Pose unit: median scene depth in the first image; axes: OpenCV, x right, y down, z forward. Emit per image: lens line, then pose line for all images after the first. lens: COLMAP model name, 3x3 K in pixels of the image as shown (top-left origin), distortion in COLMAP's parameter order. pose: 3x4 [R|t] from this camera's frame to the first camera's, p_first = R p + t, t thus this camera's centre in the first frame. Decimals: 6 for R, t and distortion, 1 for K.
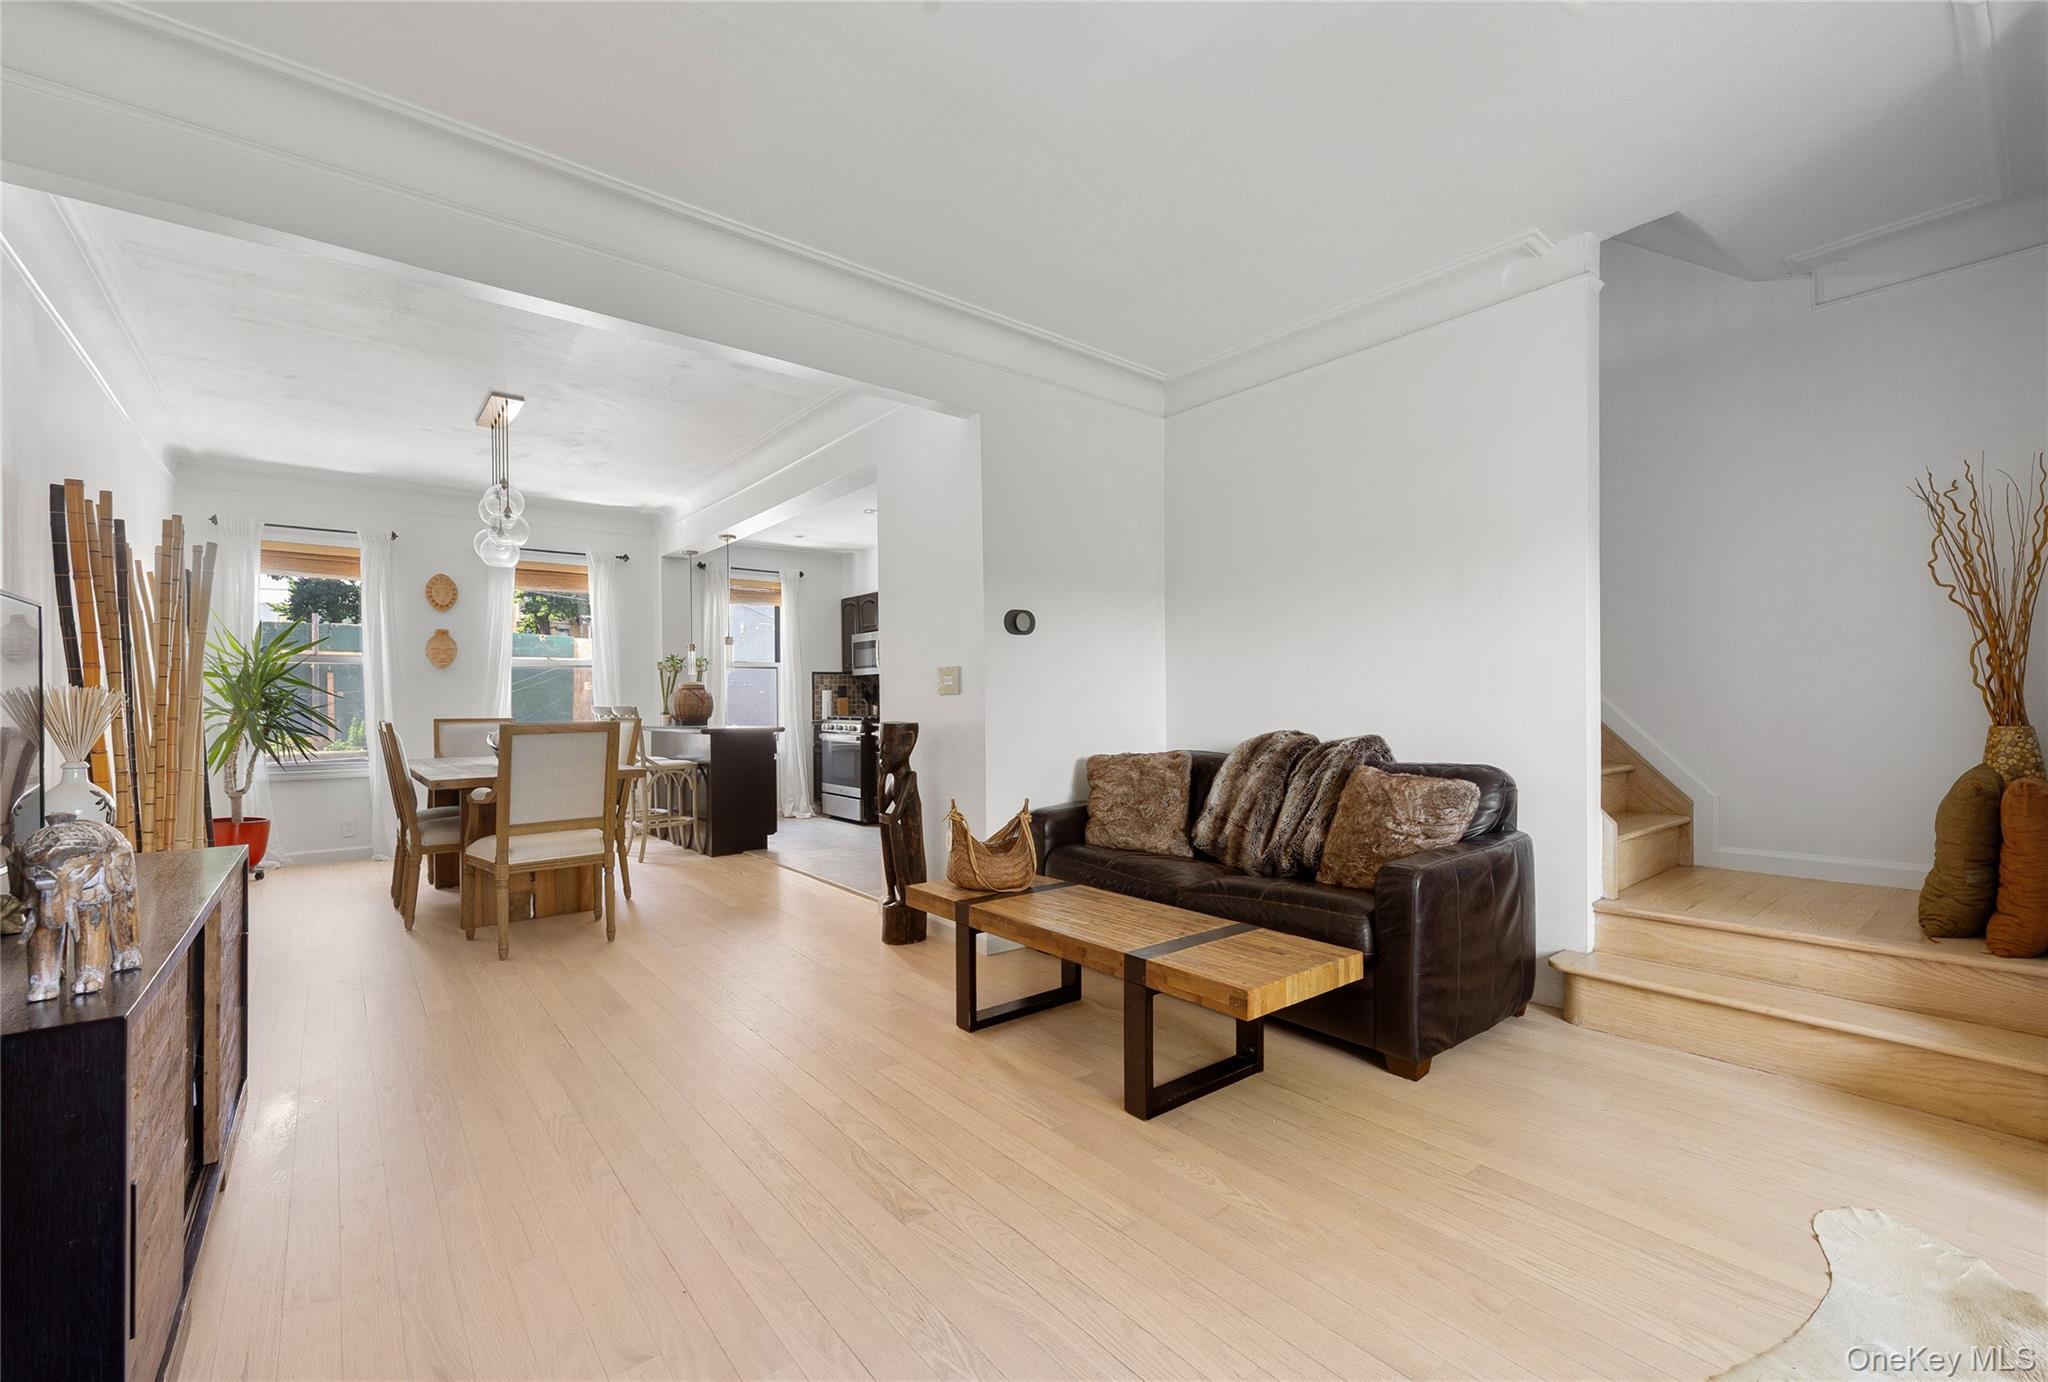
lens RADIAL K [[872.0, 0, 1038.7], [0, 872.0, 686.5], [0, 0, 1]] dist [0.002531, -0.000536]
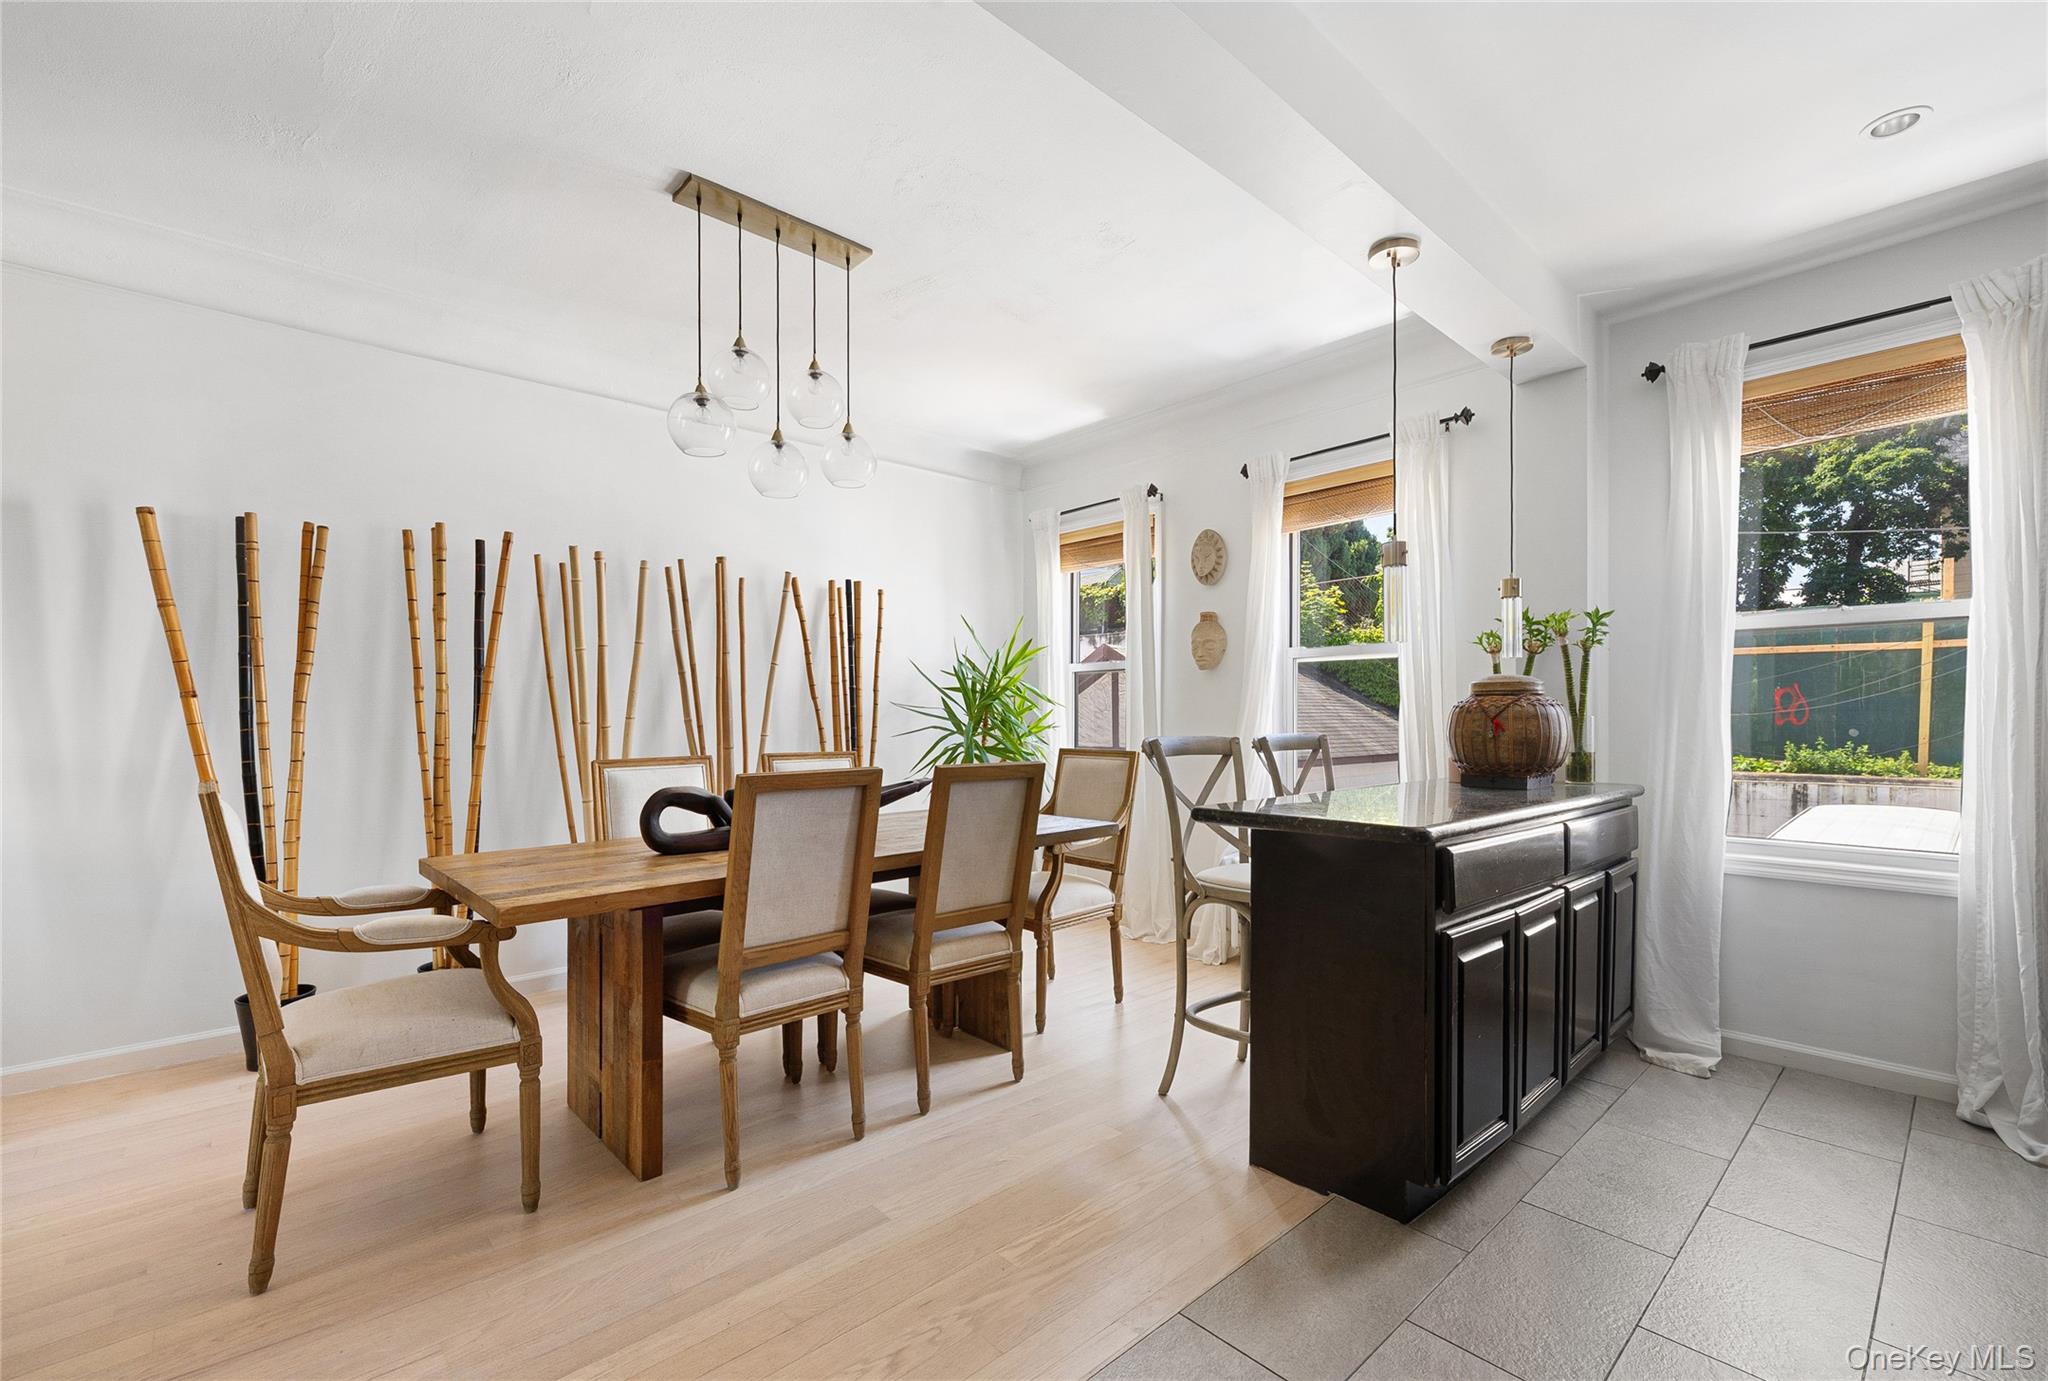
lens RADIAL K [[872.0, 0, 1026.8], [0, 872.0, 697.7], [0, 0, 1]] dist [0.002531, -0.000536]
pose [[0.060636, -0.012122, -0.998086, -0.024634], [0.022078, 0.999698, -0.010800, 0.004392], [0.997916, -0.021381, 0.060886, 0.817171]]
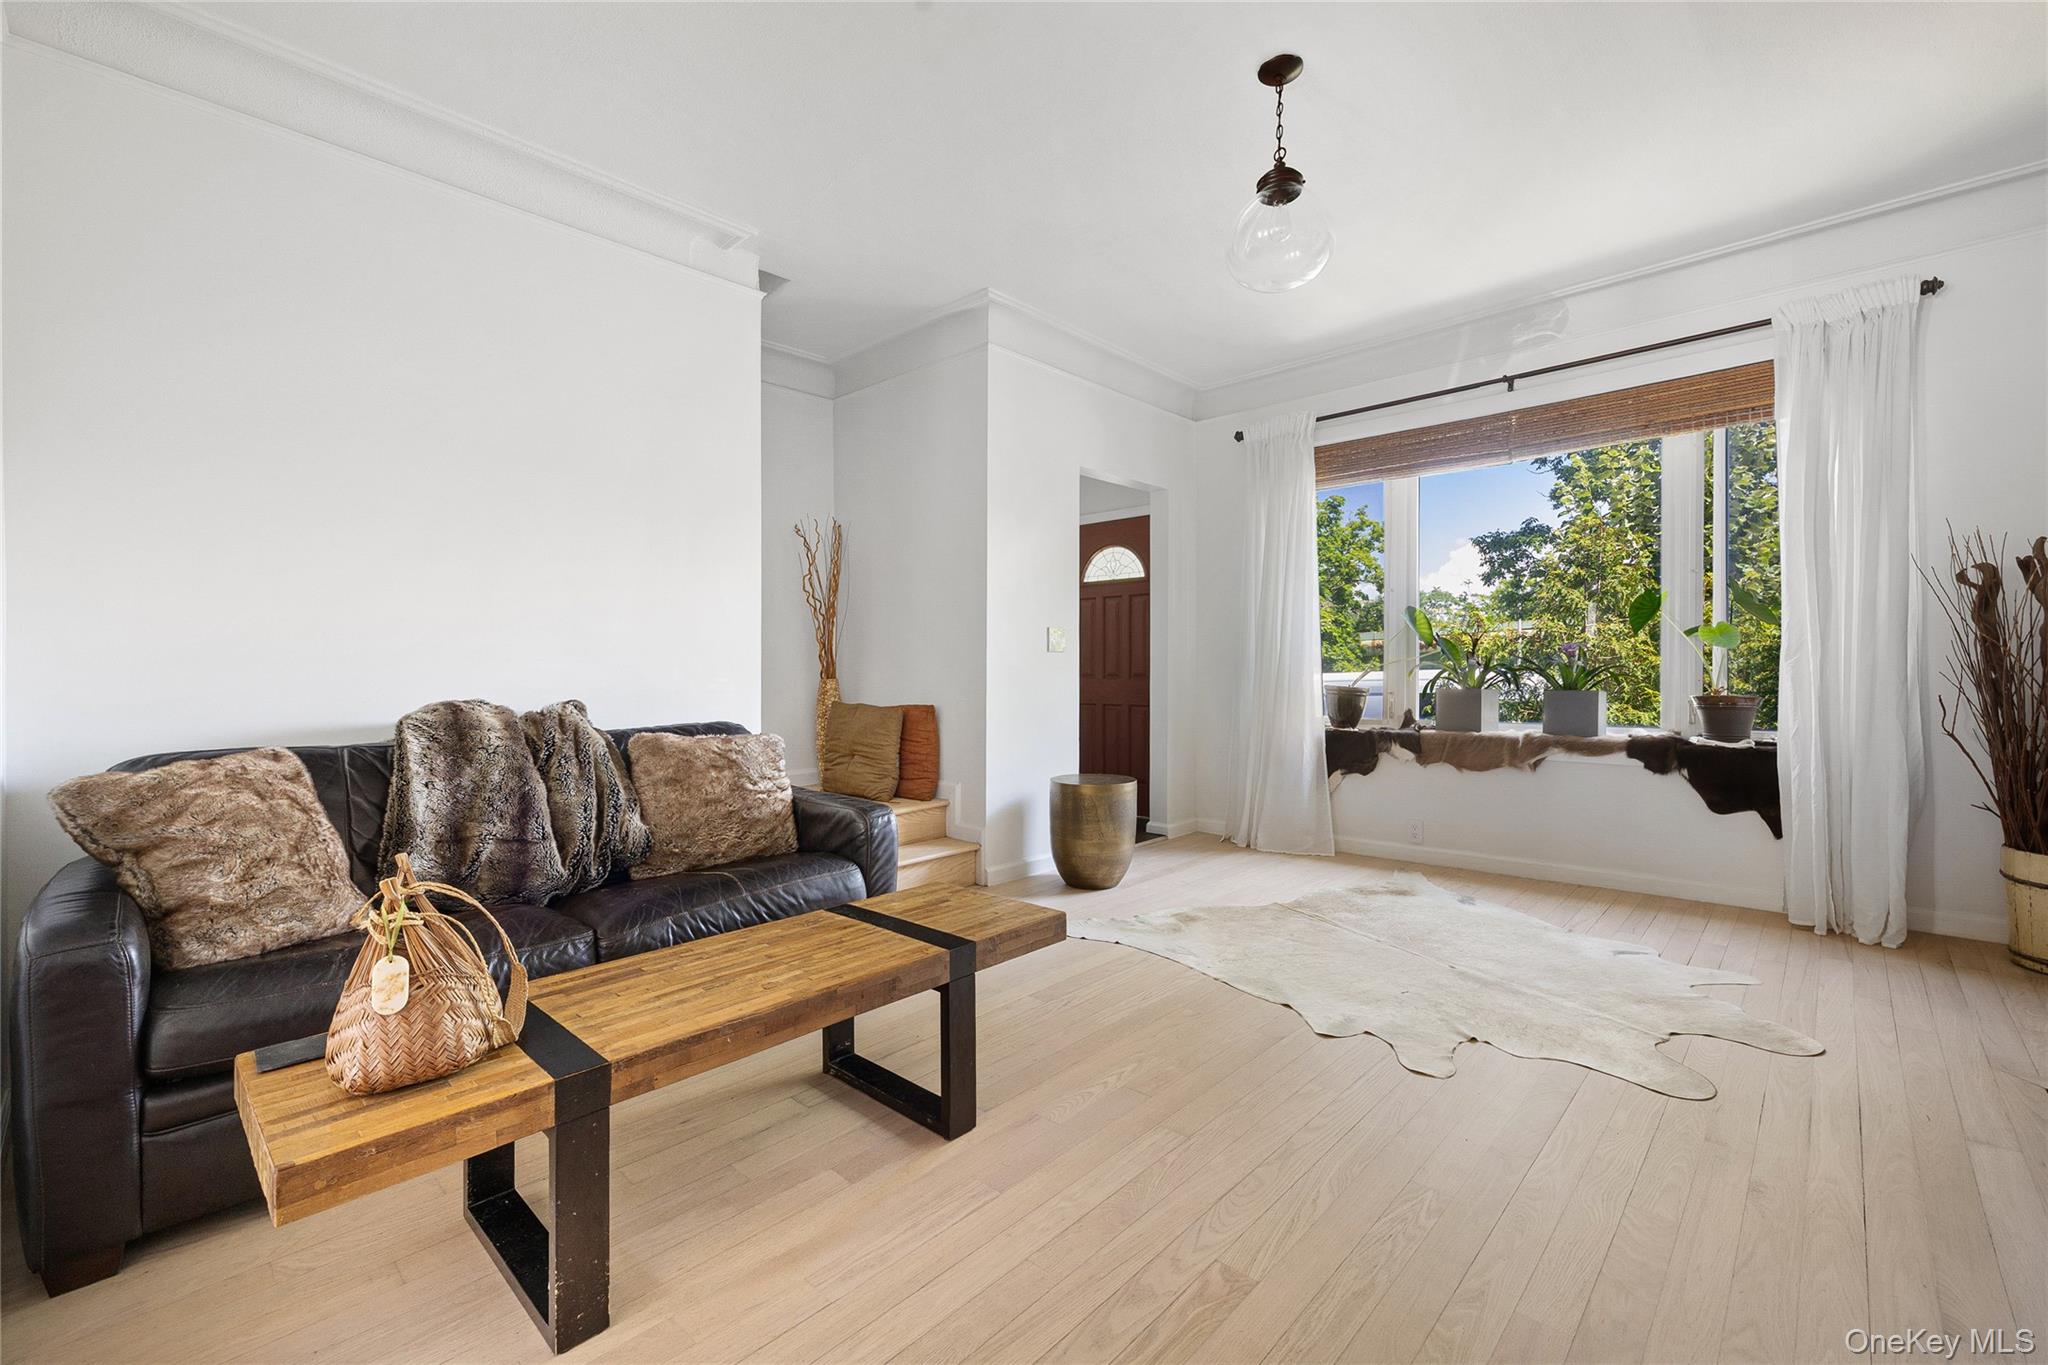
lens RADIAL K [[872.0, 0, 1017.2], [0, 872.0, 671.4], [0, 0, 1]] dist [0.002531, -0.000536]
pose [[-0.130399, 0.003419, 0.991456, -0.257805], [-0.007742, 0.999960, -0.004467, 0.015563], [-0.991431, -0.008258, -0.130367, 0.369388]]
